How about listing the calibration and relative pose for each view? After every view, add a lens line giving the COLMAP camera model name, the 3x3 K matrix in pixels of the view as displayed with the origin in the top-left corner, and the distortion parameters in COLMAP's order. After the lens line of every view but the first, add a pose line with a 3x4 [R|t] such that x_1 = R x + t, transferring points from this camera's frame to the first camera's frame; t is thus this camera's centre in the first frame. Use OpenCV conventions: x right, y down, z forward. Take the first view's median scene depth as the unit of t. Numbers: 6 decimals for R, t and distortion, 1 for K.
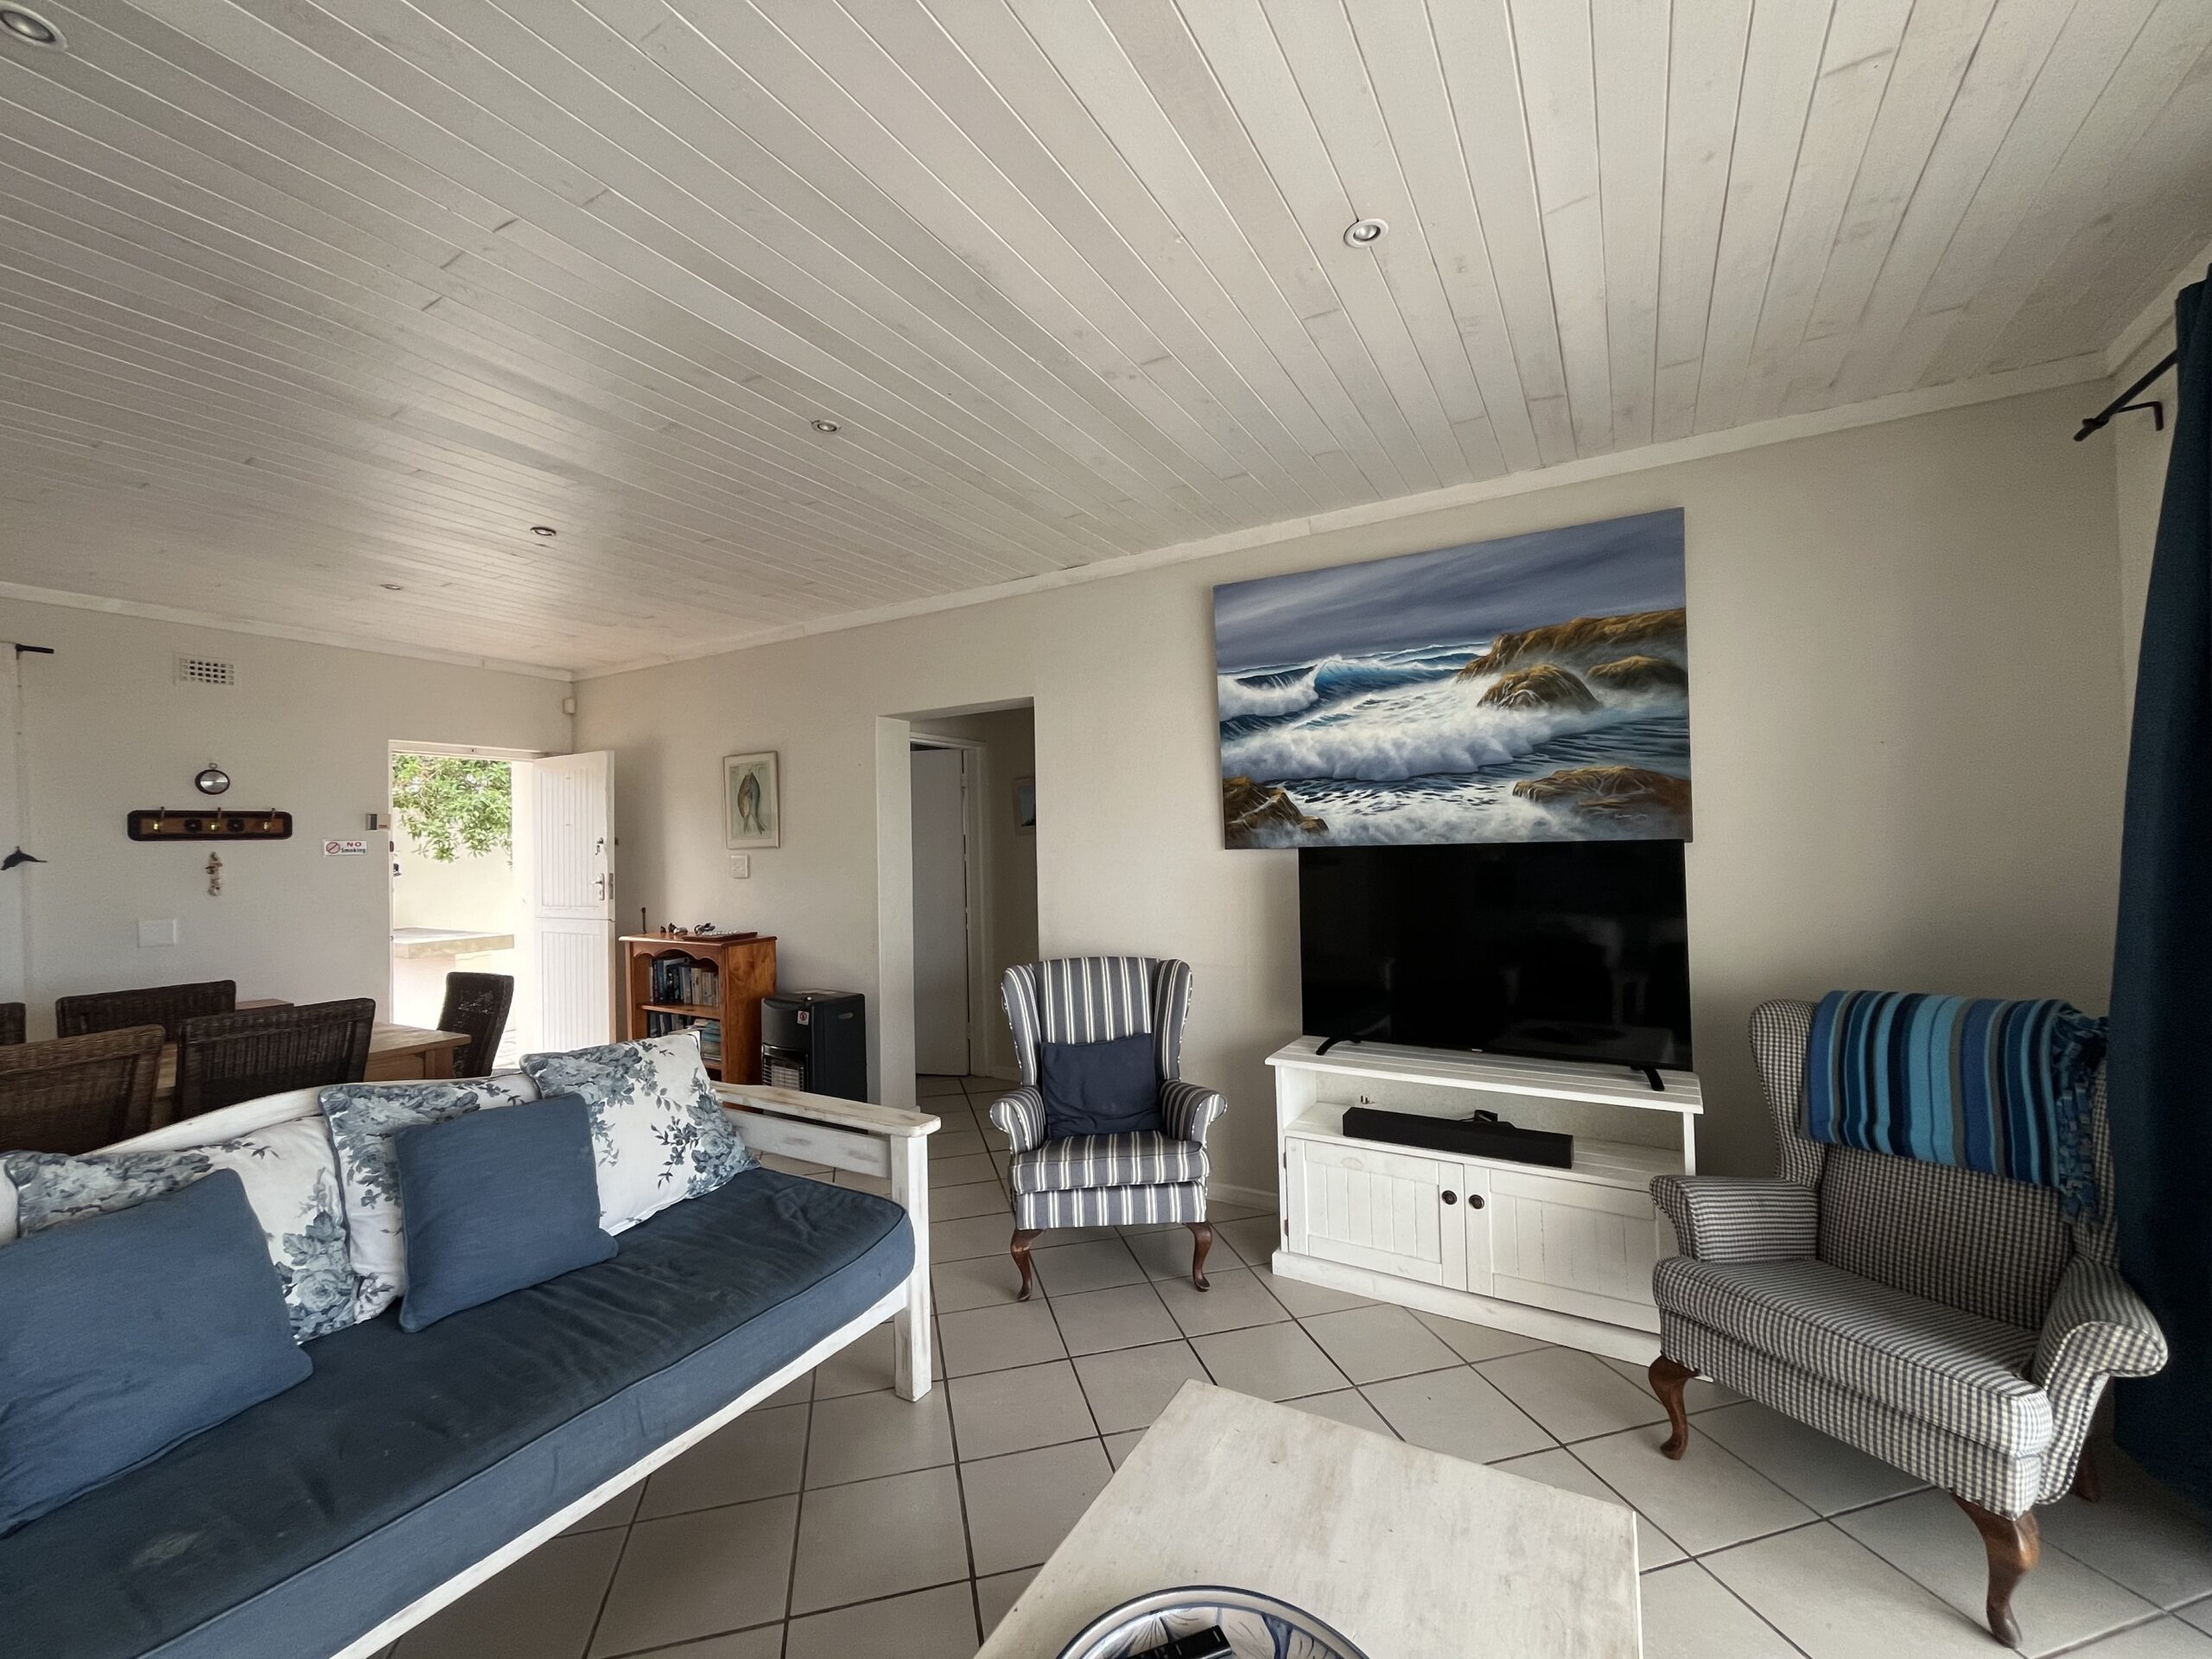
lens RADIAL K [[897.3, 0, 1104.4], [0, 897.3, 831.7], [0, 0, 1]] dist [-0.001344, -0.001268]
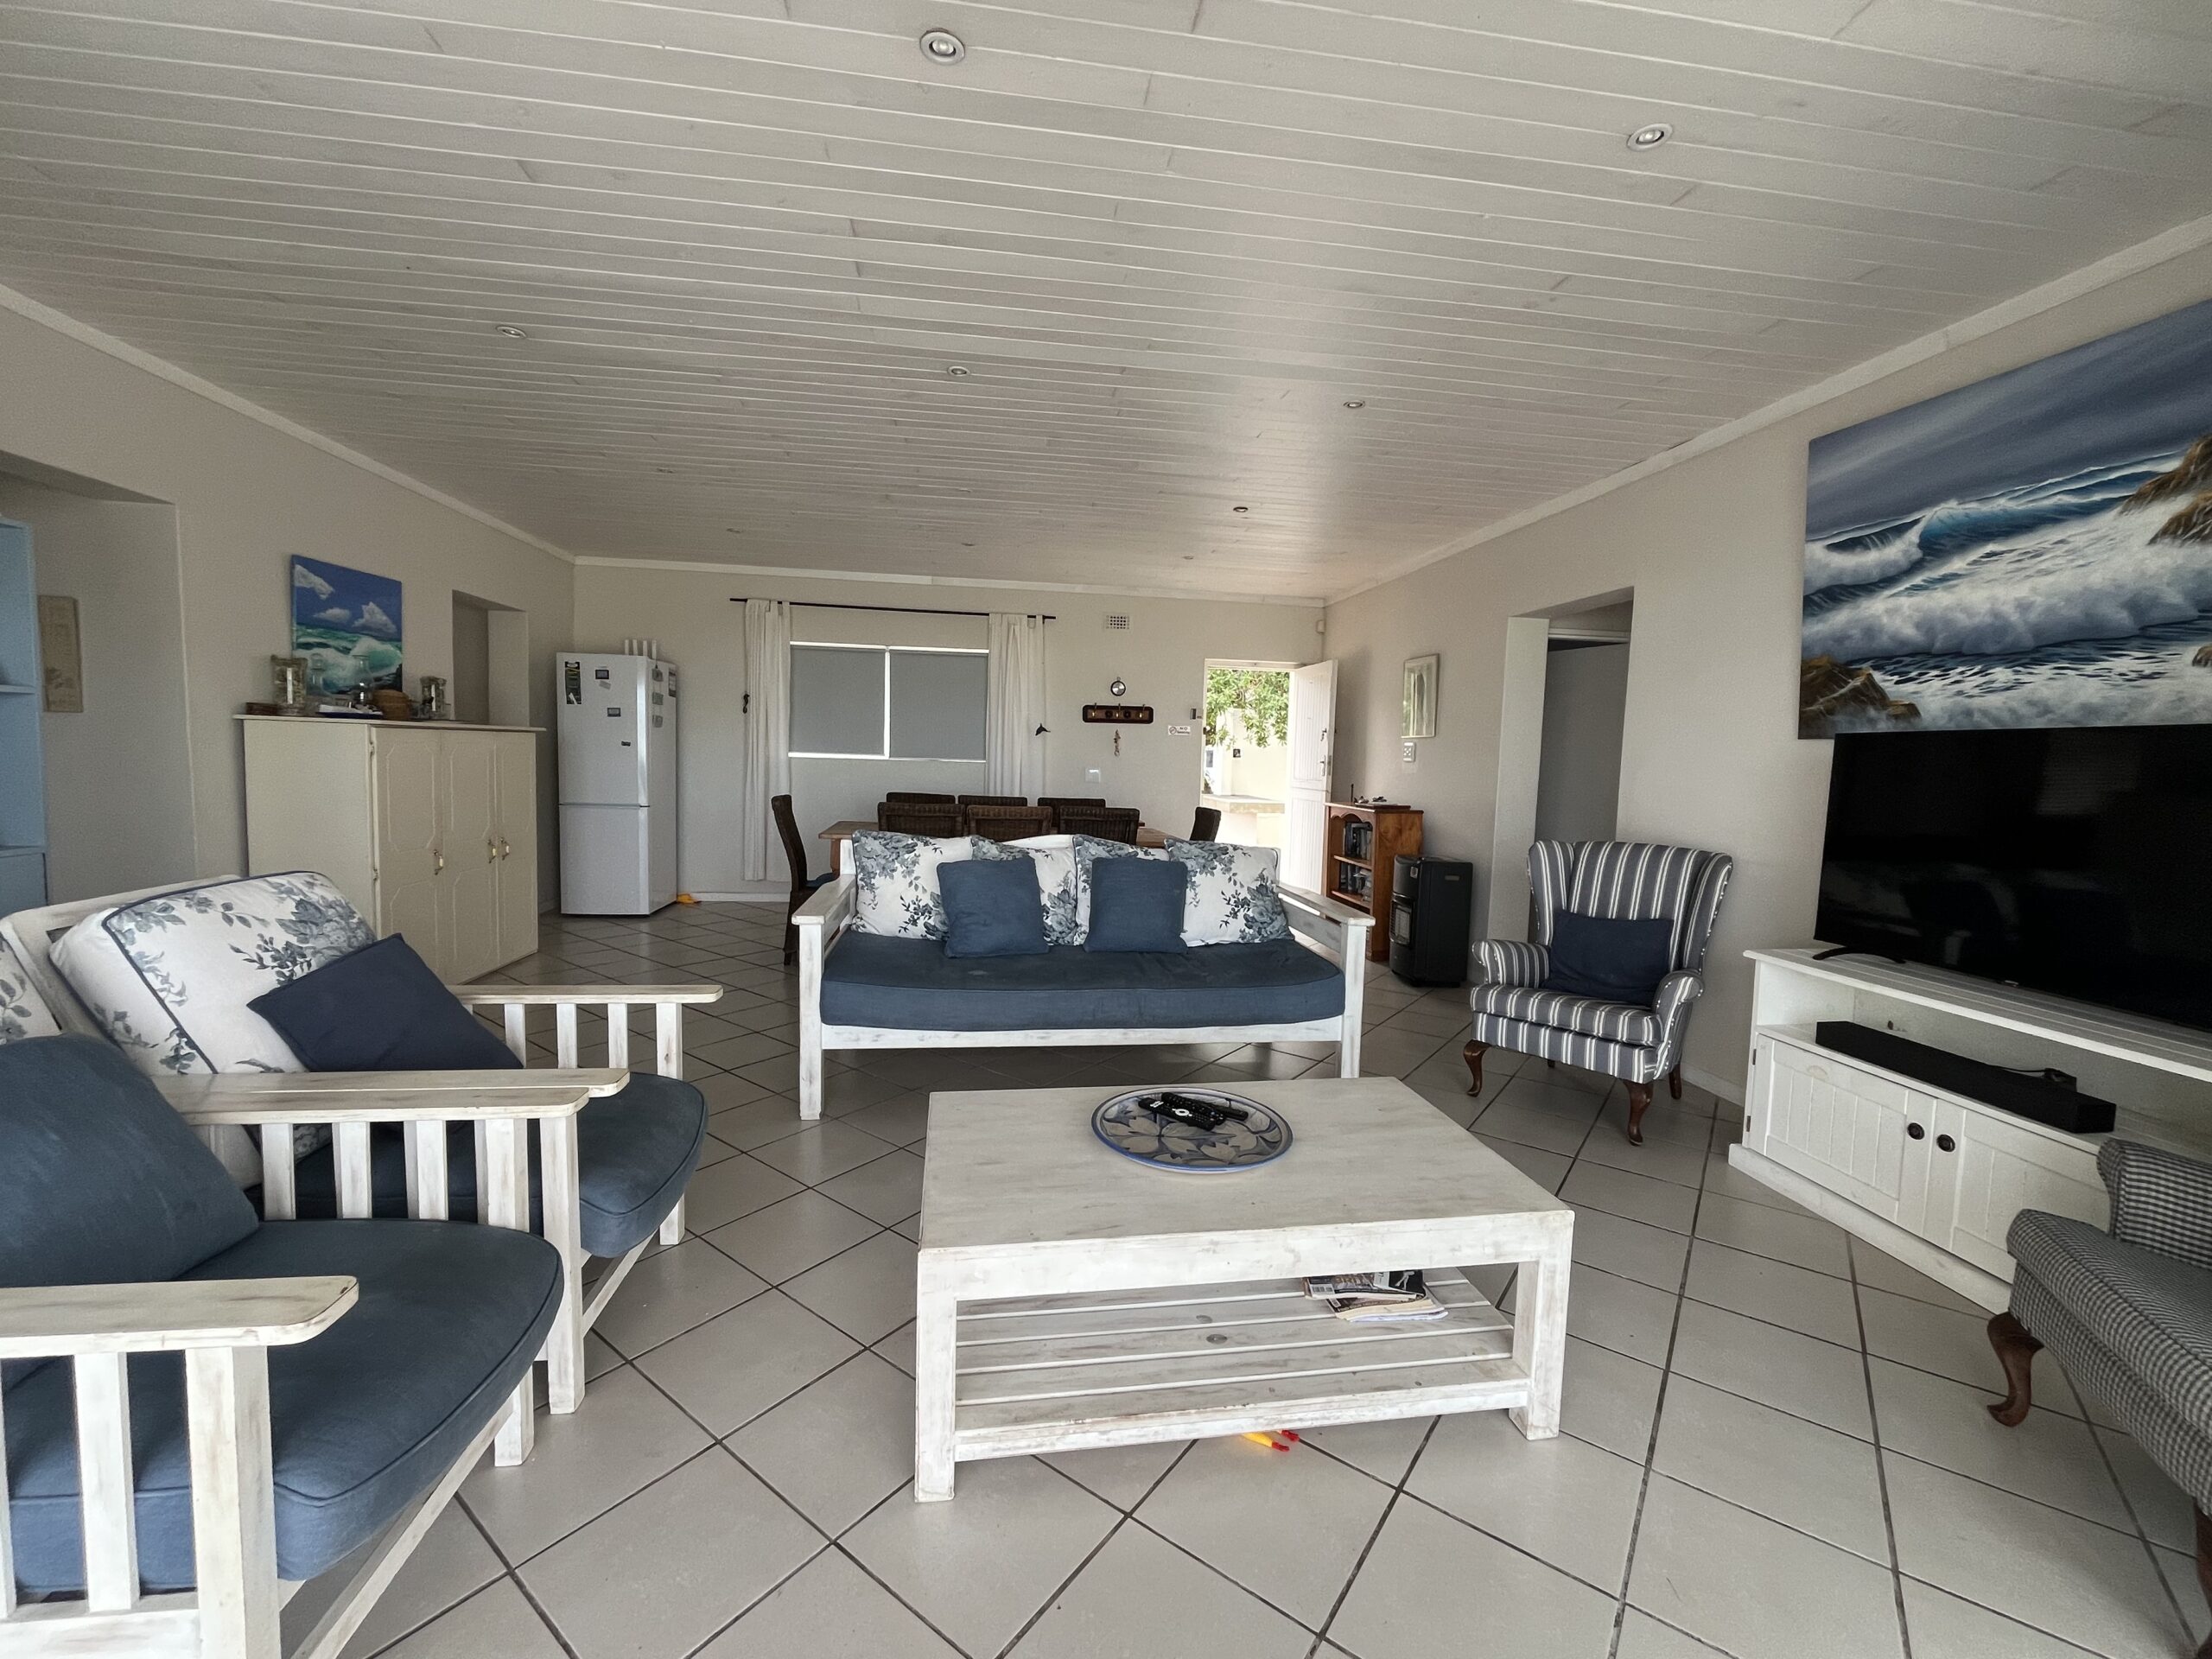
lens RADIAL K [[897.3, 0, 1104.5], [0, 897.3, 830.3], [0, 0, 1]] dist [-0.001344, -0.001268]
pose [[0.626100, 0.102878, -0.772926, 0.458608], [-0.027207, 0.993537, 0.110203, 0.034559], [0.779268, -0.047969, 0.624852, -0.130631]]
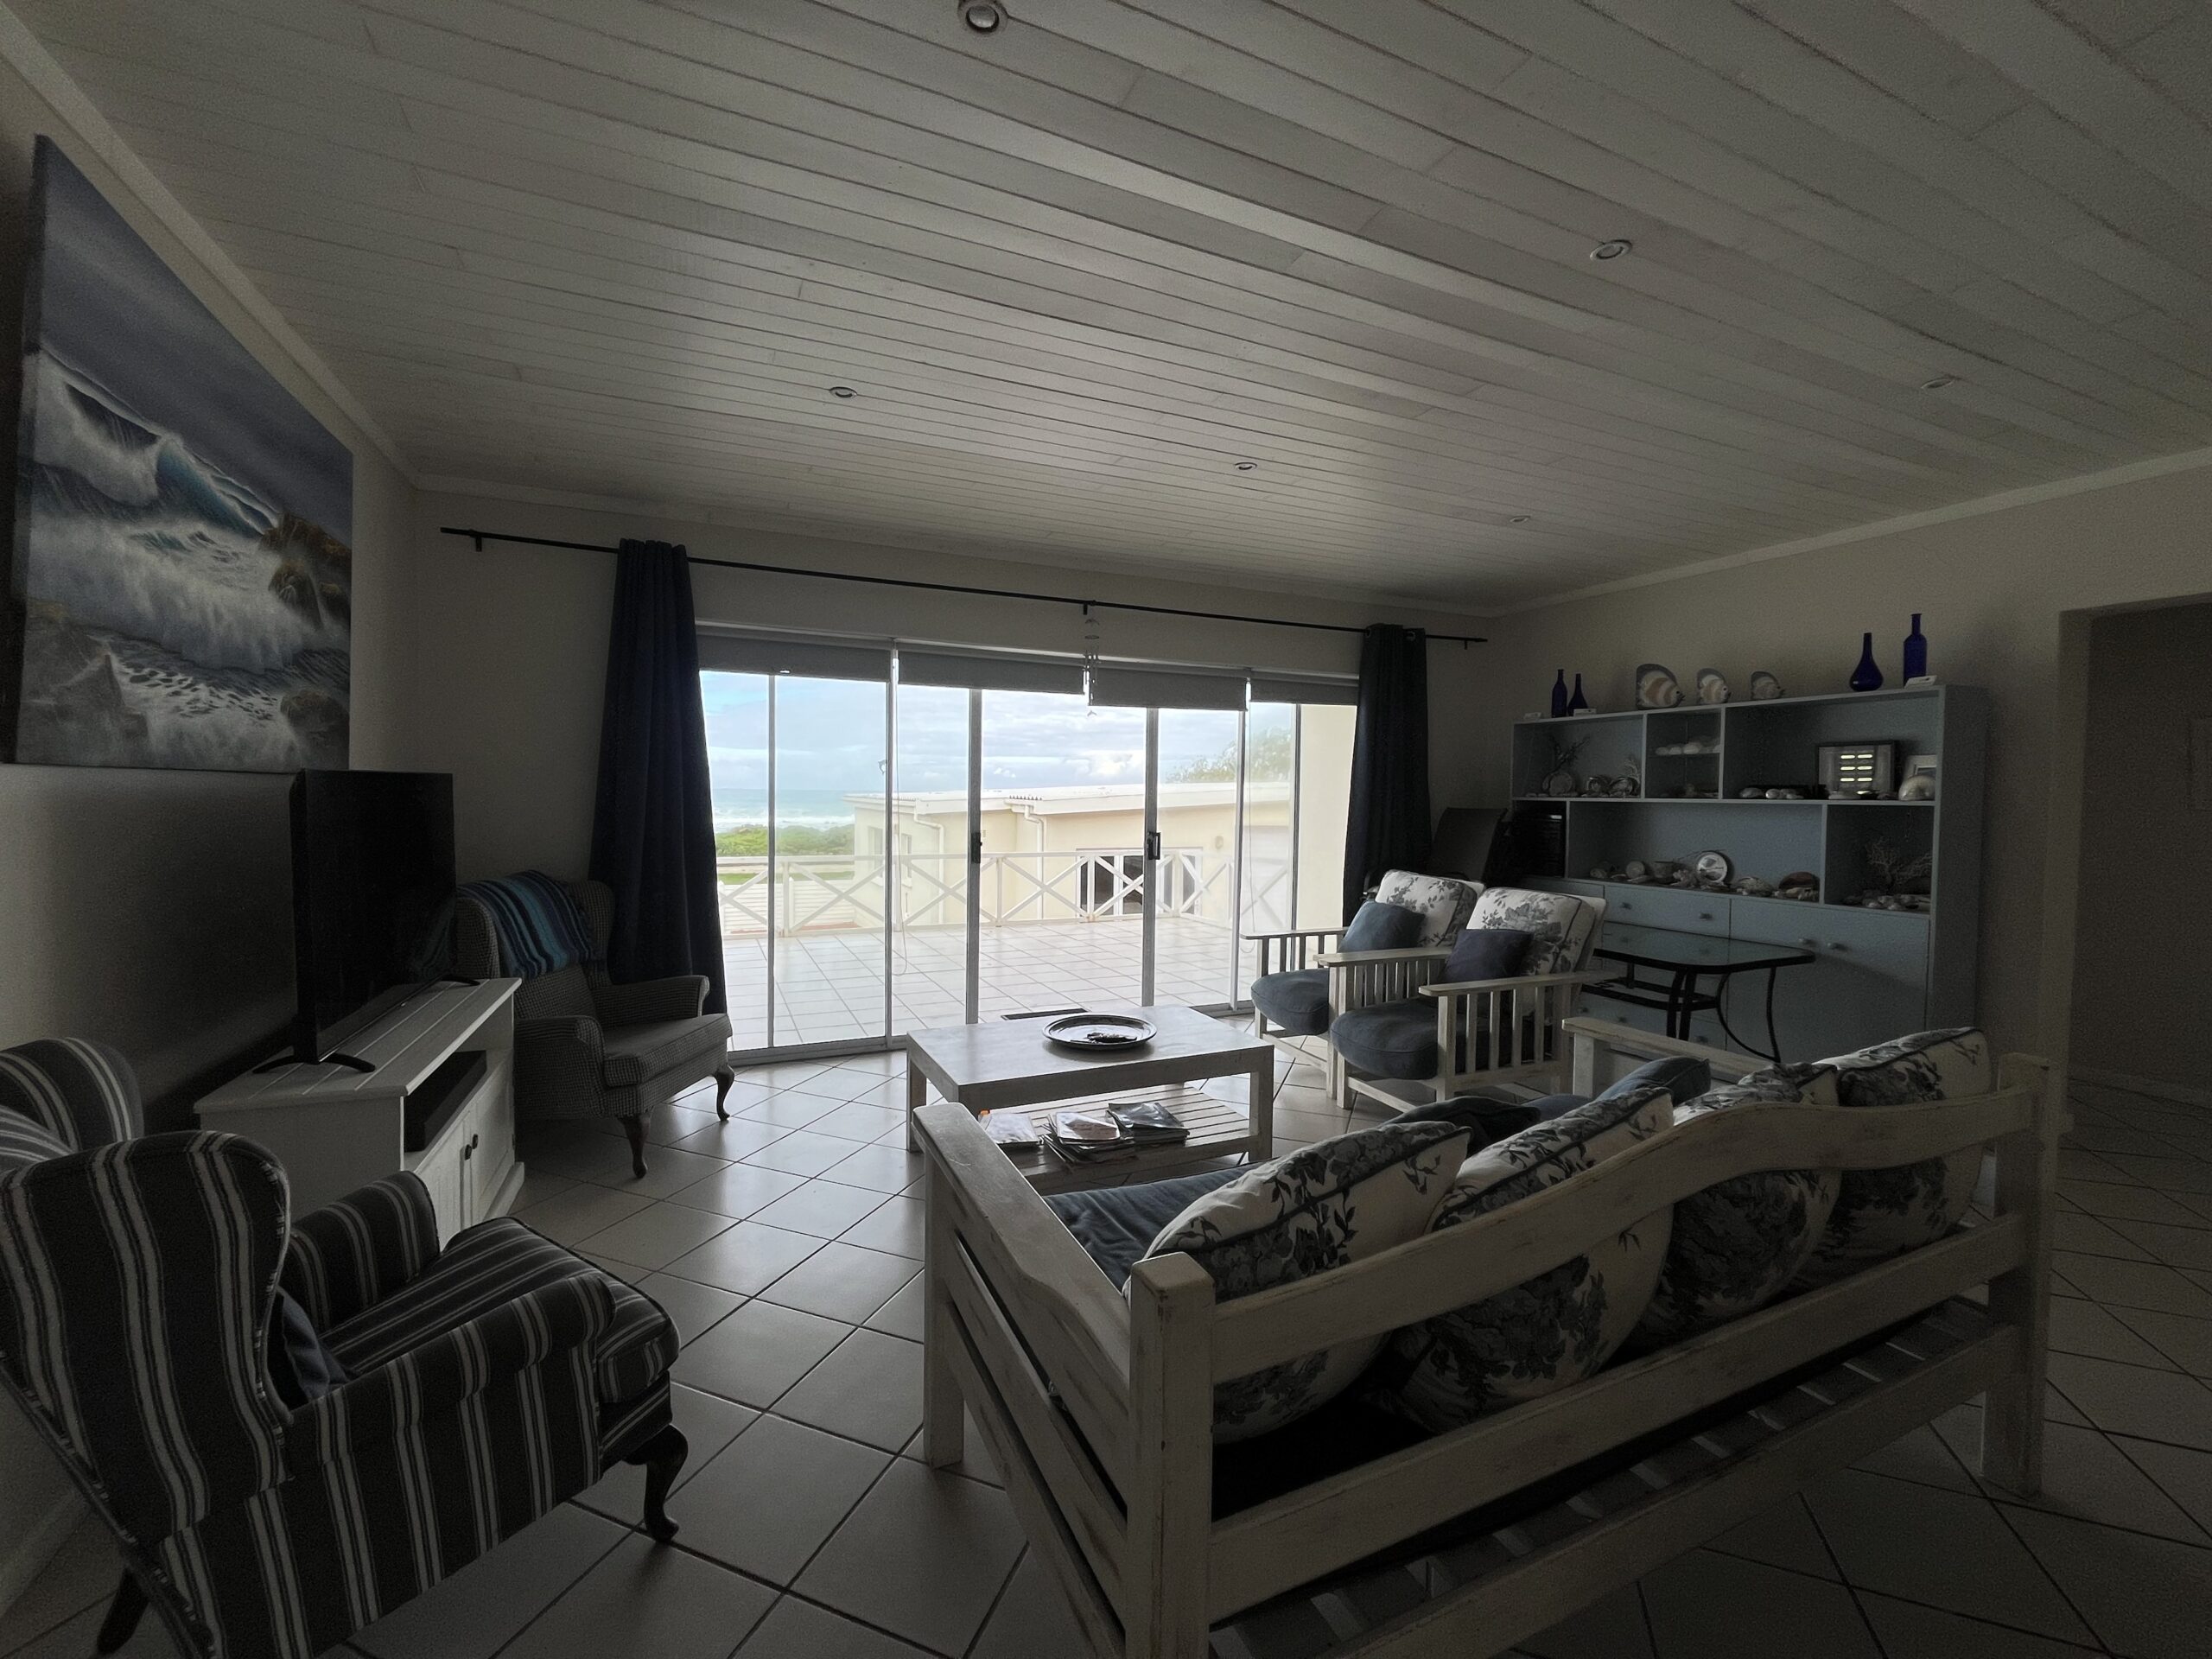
lens RADIAL K [[897.3, 0, 1108.6], [0, 897.3, 828.3], [0, 0, 1]] dist [-0.001344, -0.001268]
pose [[-0.819651, -0.012945, 0.572717, -0.594048], [-0.004695, 0.999863, 0.015881, 0.046499], [-0.572844, 0.010328, -0.819599, 1.187997]]
